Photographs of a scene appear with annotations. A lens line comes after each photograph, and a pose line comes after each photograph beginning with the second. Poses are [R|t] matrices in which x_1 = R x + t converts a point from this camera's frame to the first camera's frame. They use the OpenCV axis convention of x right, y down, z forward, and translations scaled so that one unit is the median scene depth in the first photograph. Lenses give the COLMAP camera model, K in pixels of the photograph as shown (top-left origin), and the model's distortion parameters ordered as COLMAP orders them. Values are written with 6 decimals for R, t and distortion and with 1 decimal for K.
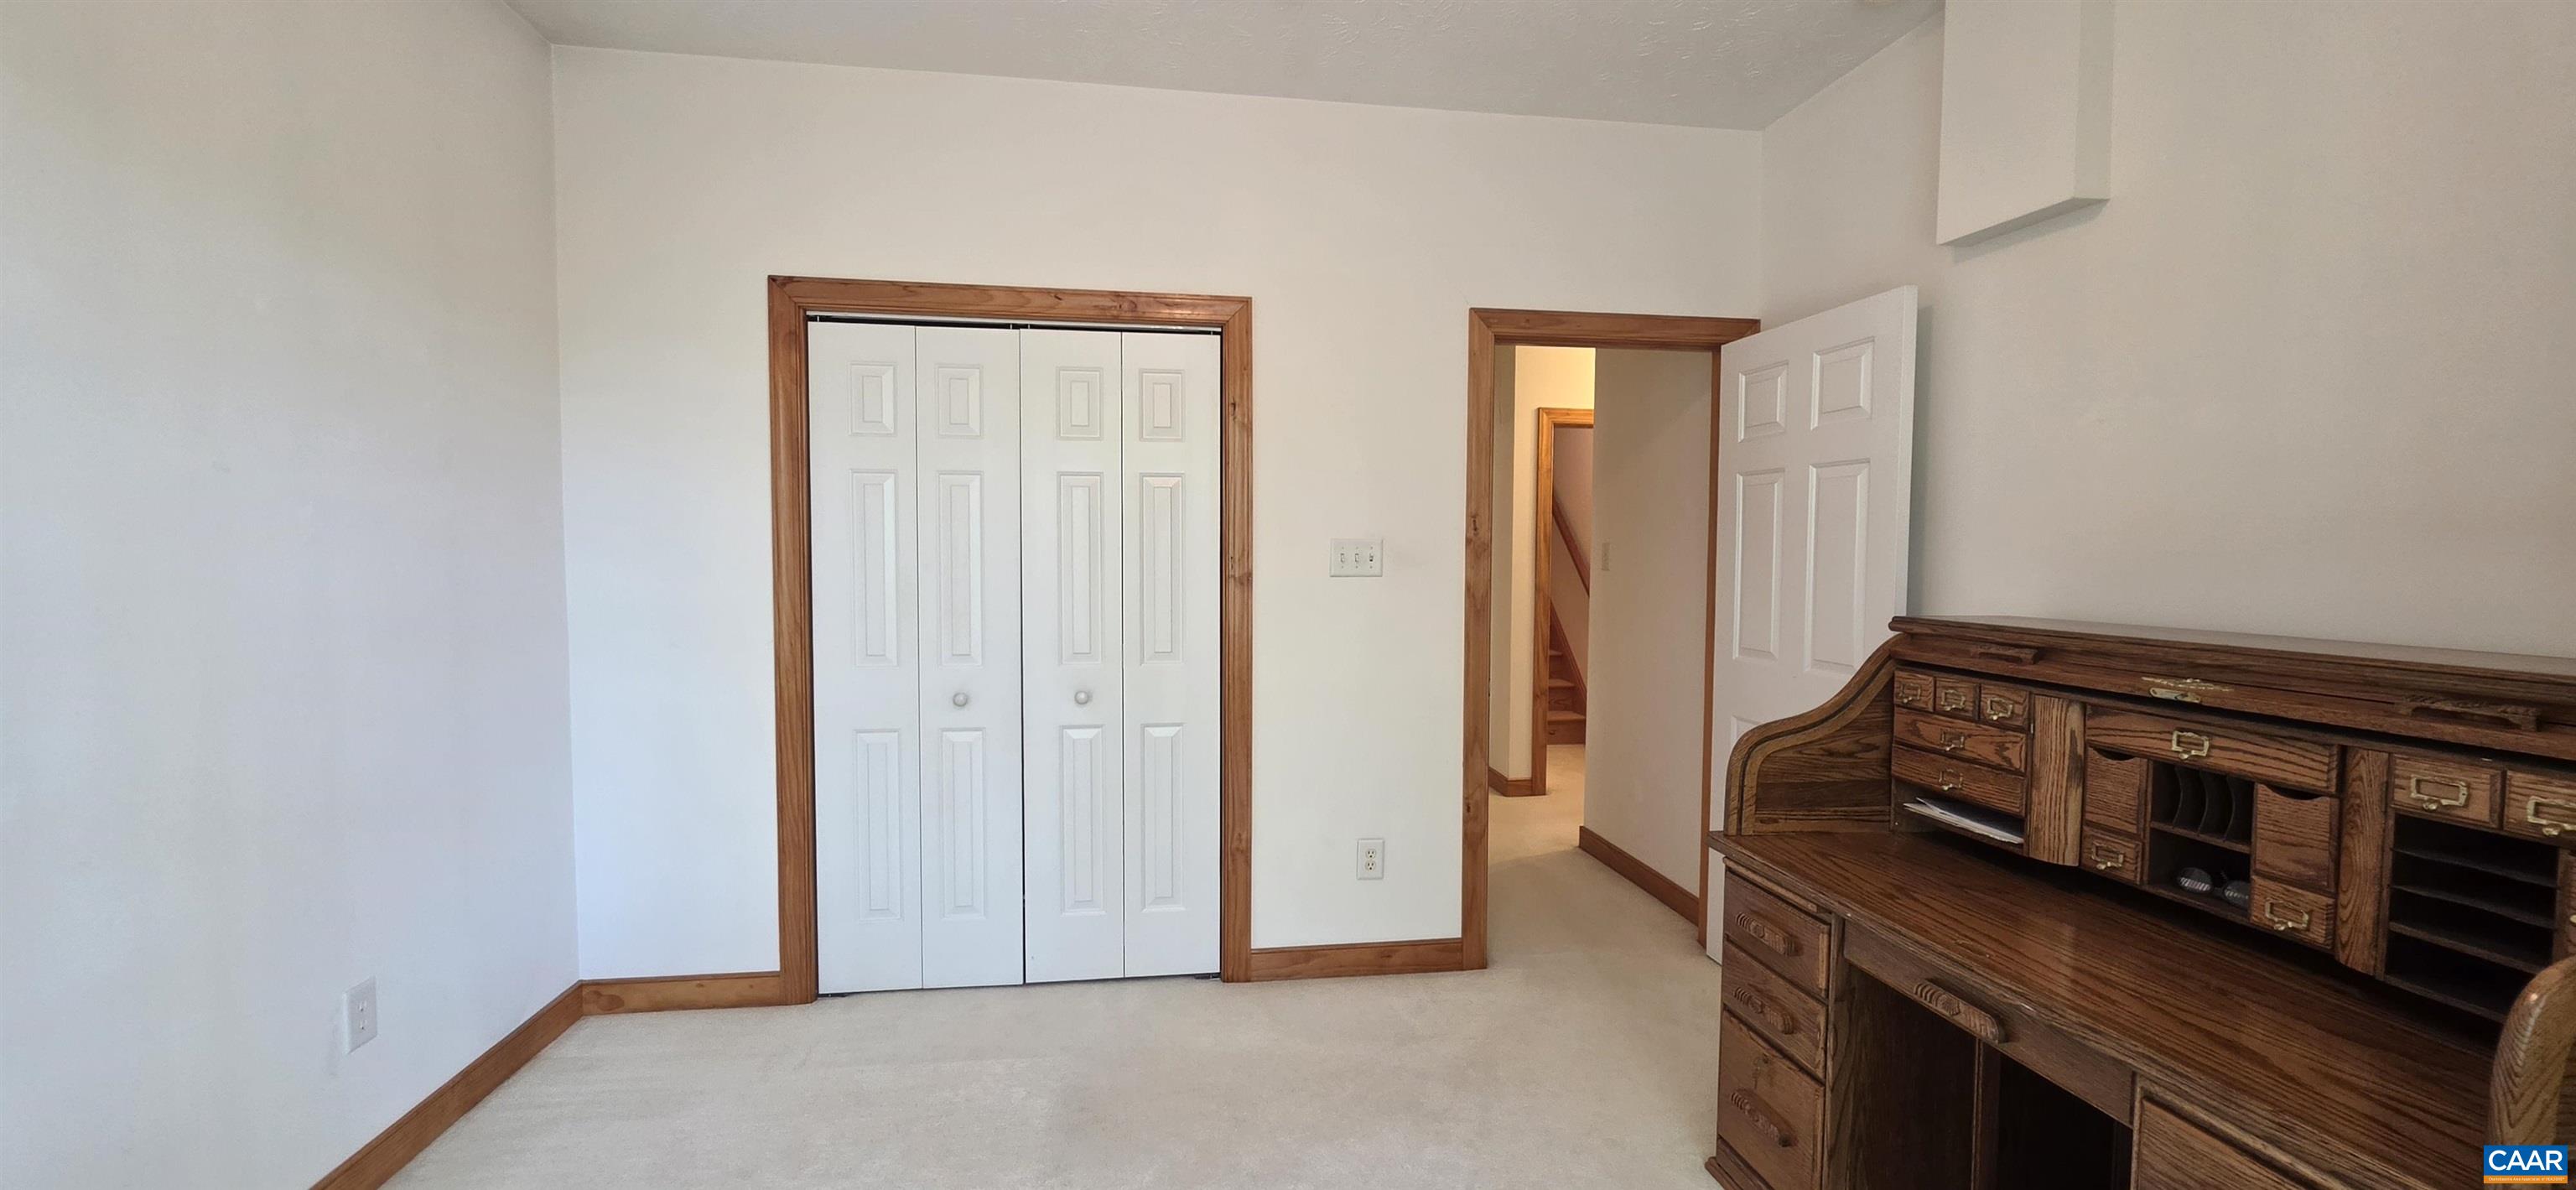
lens RADIAL K [[1037.6, 0, 1288.0], [0, 1037.6, 595.0], [0, 0, 1]] dist [-0.008244, 0.000186]
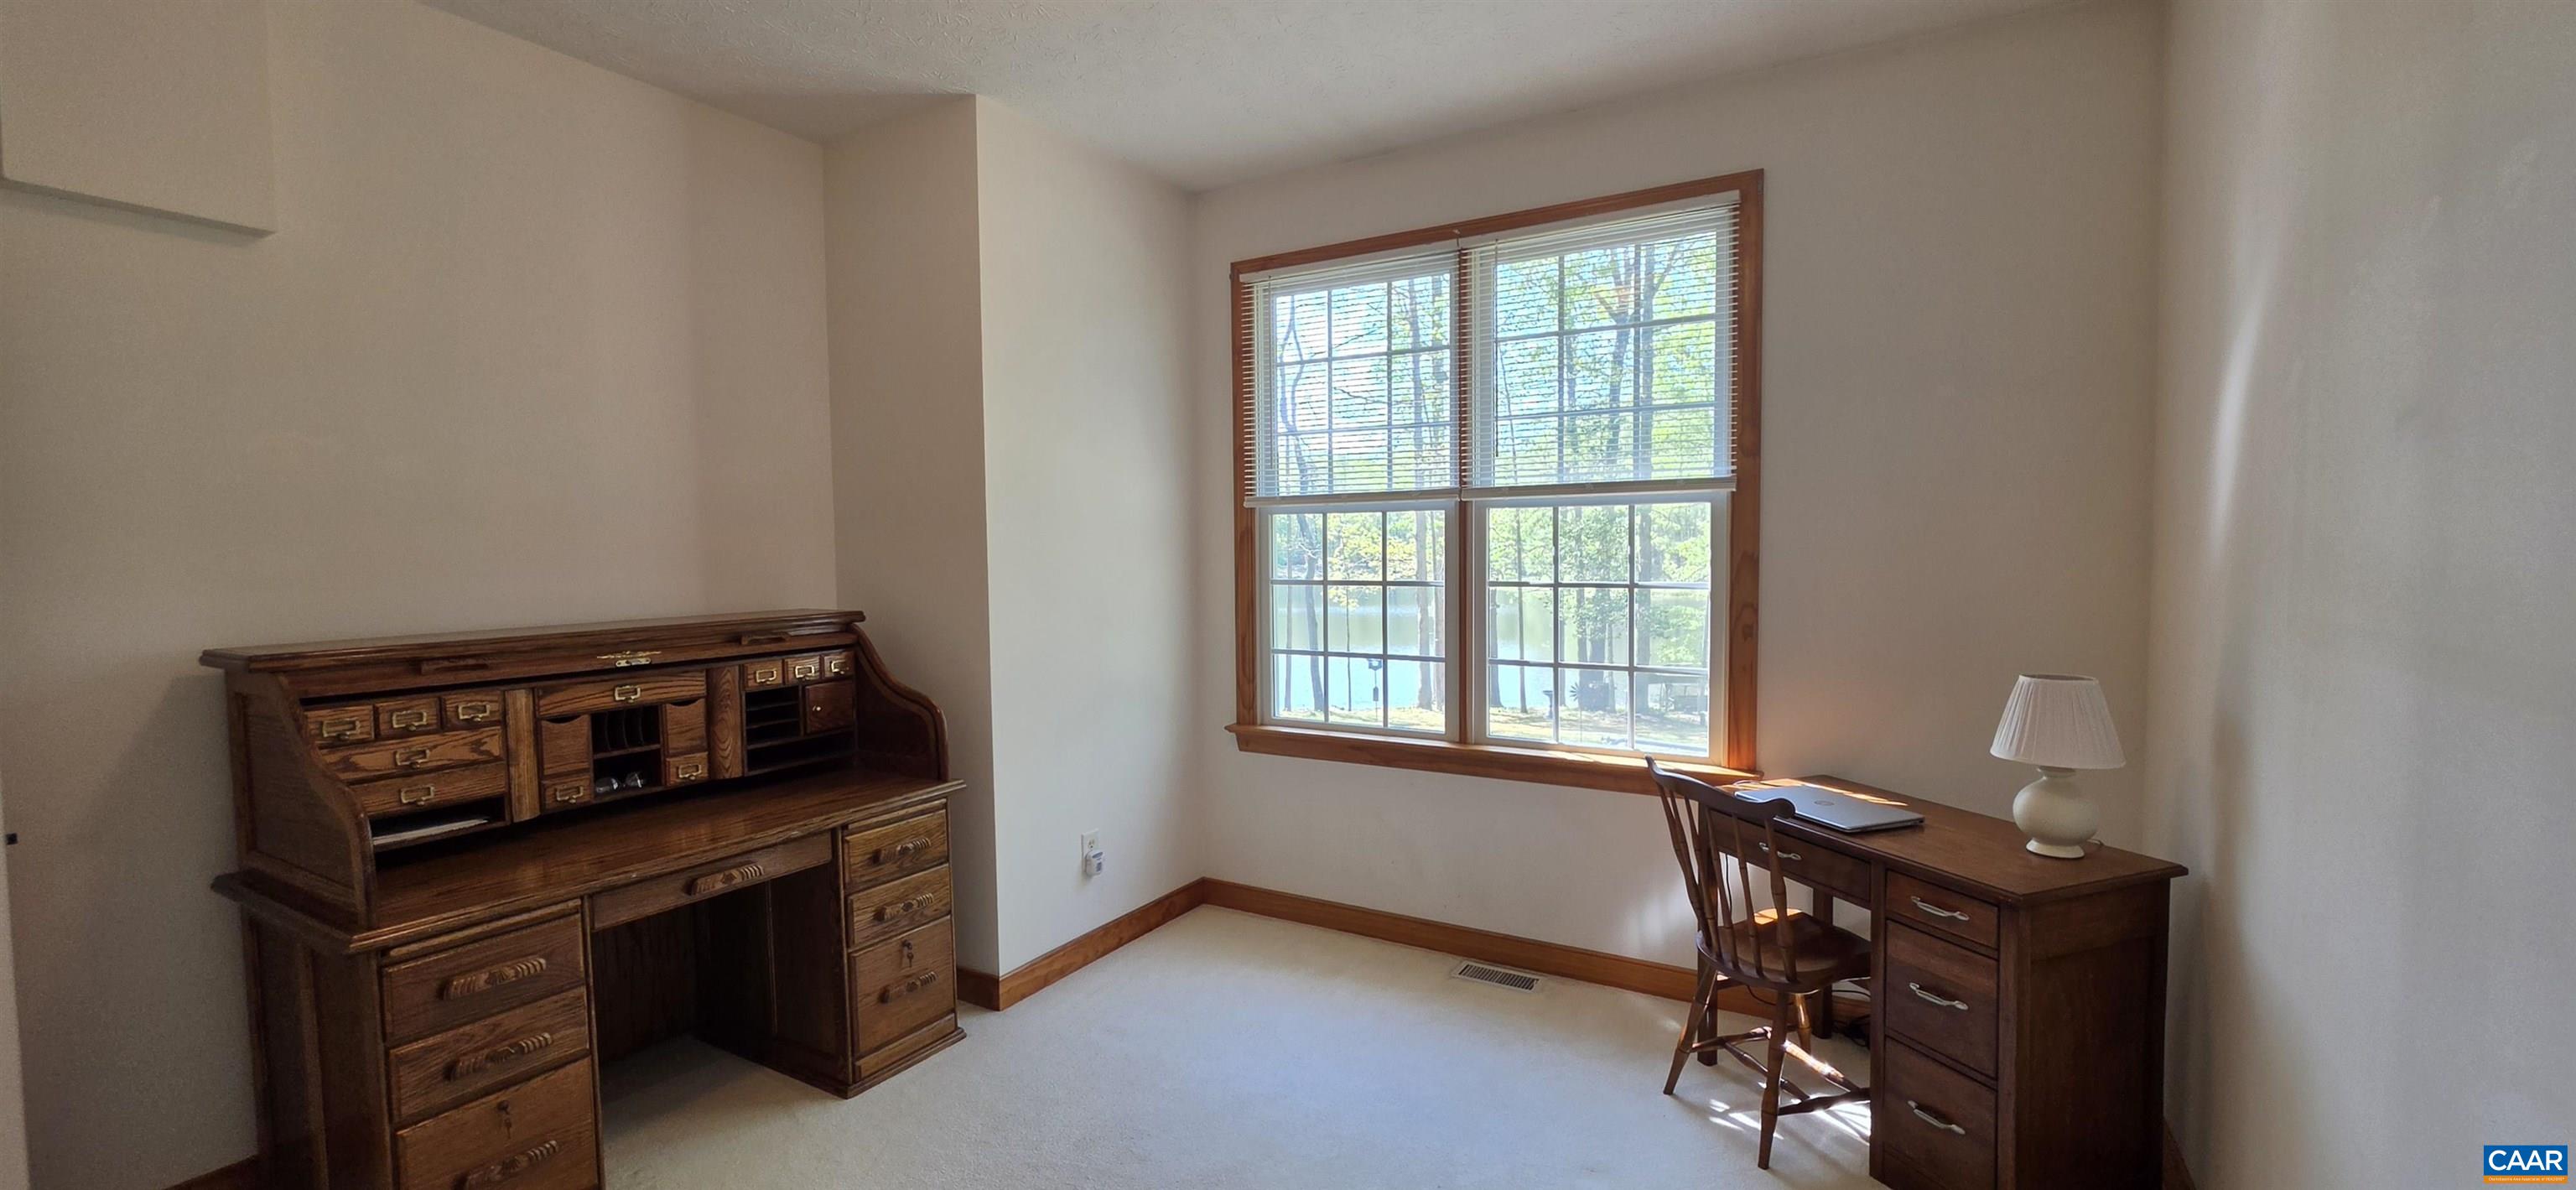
lens RADIAL K [[1037.6, 0, 1288.0], [0, 1037.6, 595.0], [0, 0, 1]] dist [-0.008244, 0.000186]
pose [[-0.776027, -0.028880, 0.630038, -0.908414], [0.035231, 0.995406, 0.089021, -0.110420], [-0.629715, 0.091280, -0.771445, 1.612540]]
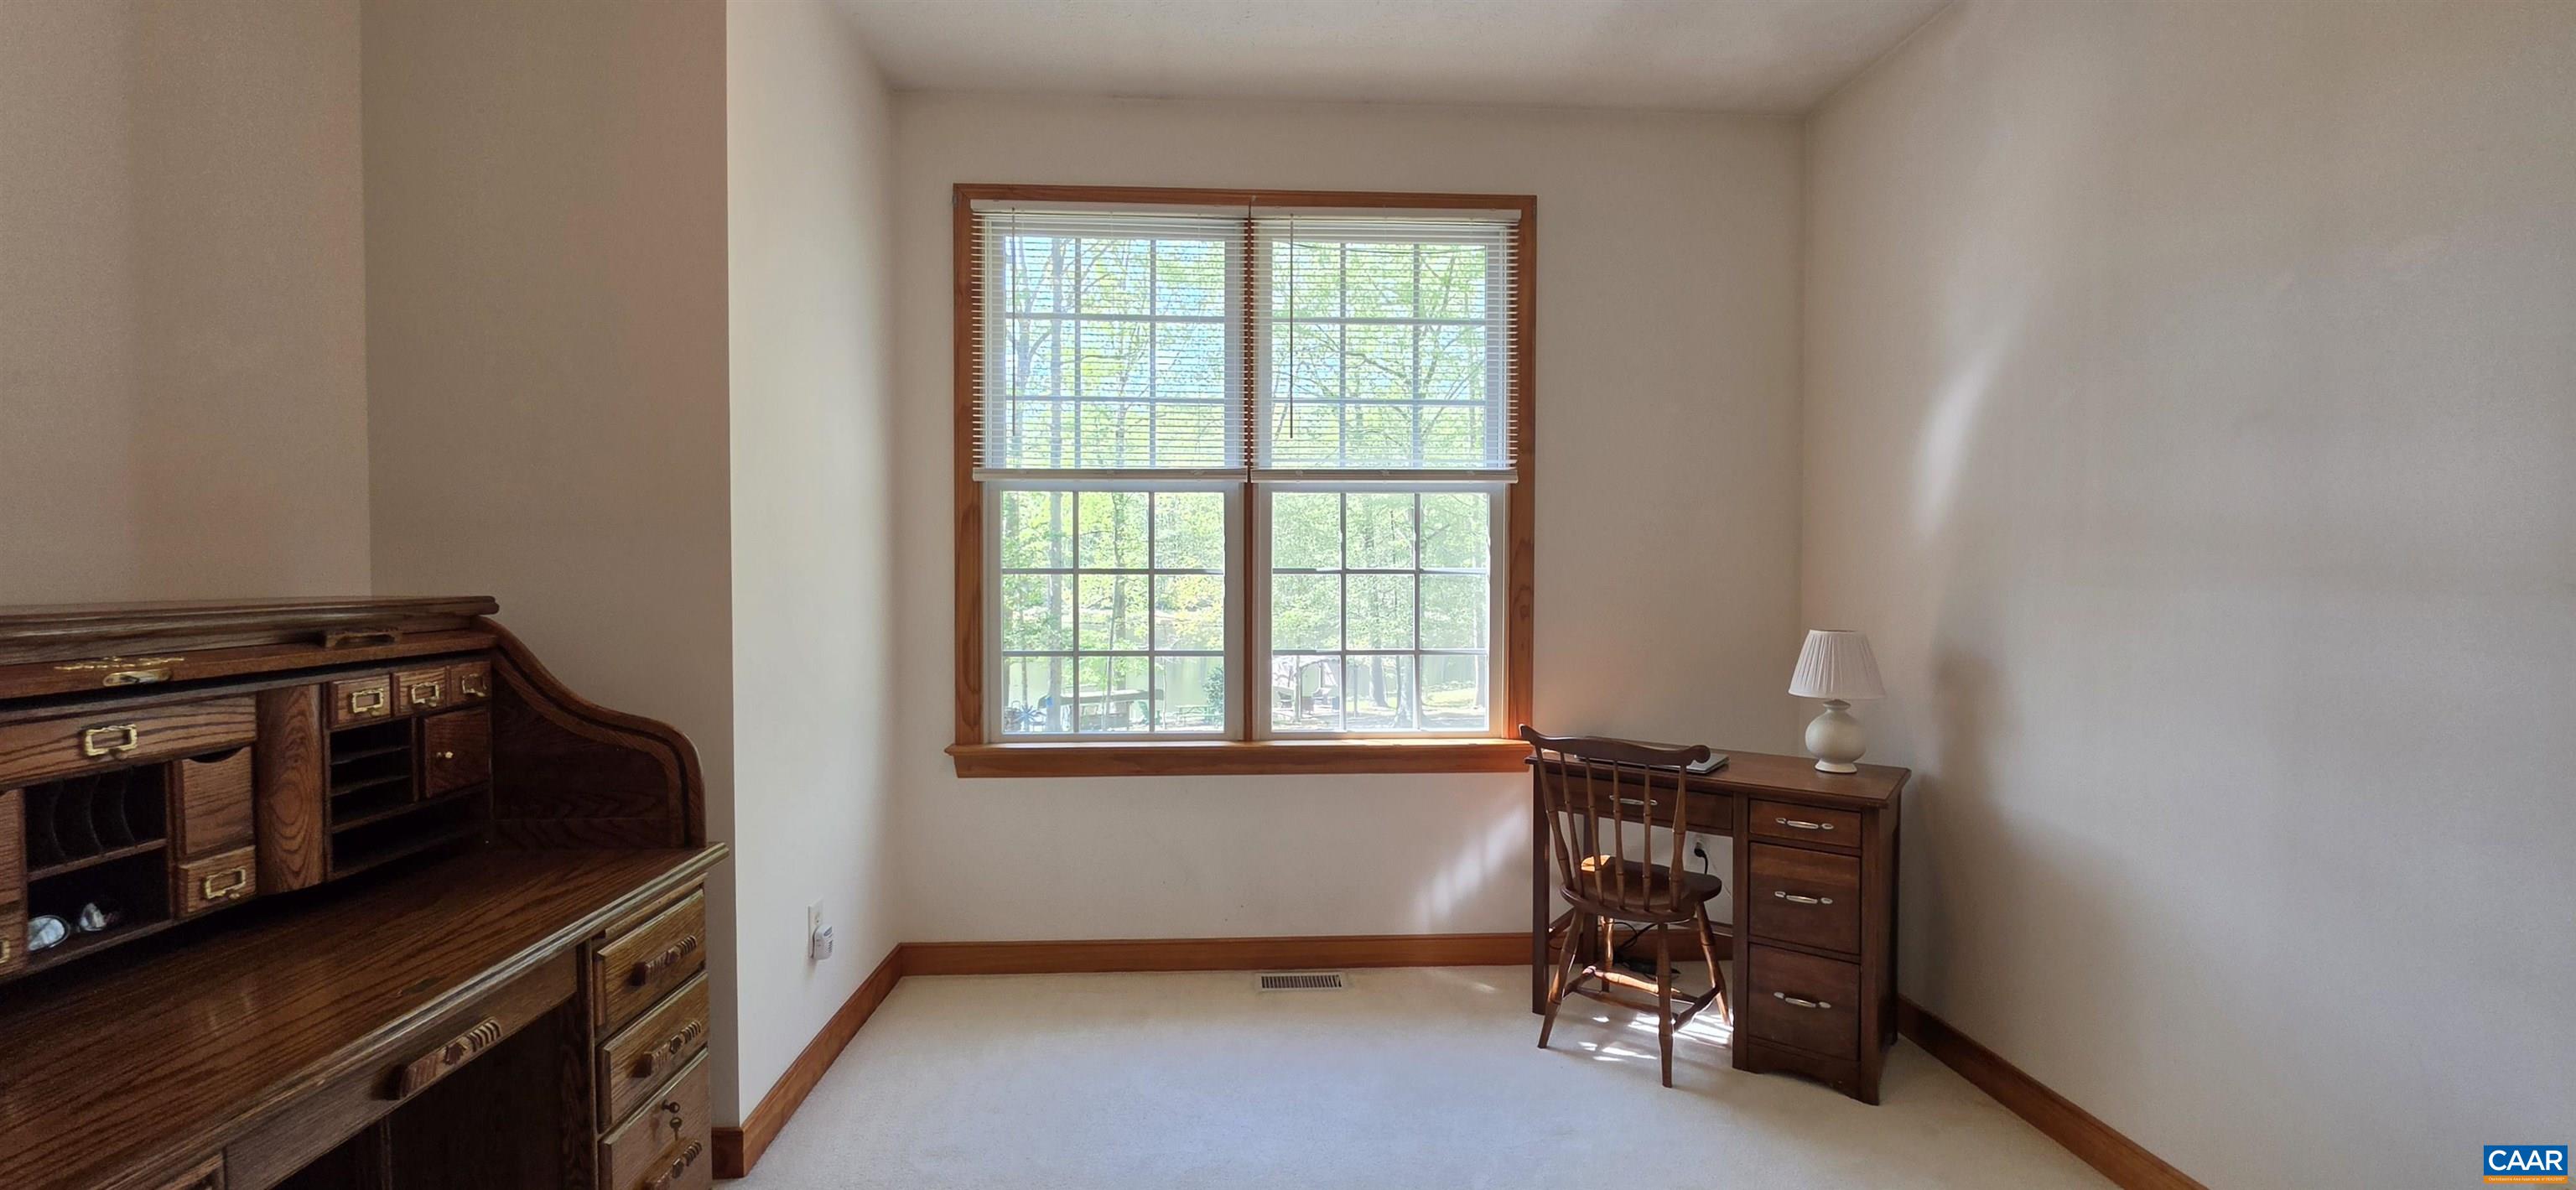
lens RADIAL K [[1037.6, 0, 1288.0], [0, 1037.6, 595.0], [0, 0, 1]] dist [-0.008244, 0.000186]
pose [[-0.995586, -0.010263, 0.093287, -0.088896], [-0.003650, 0.997484, 0.070794, -0.024428], [-0.093779, 0.070141, -0.993119, 1.733892]]
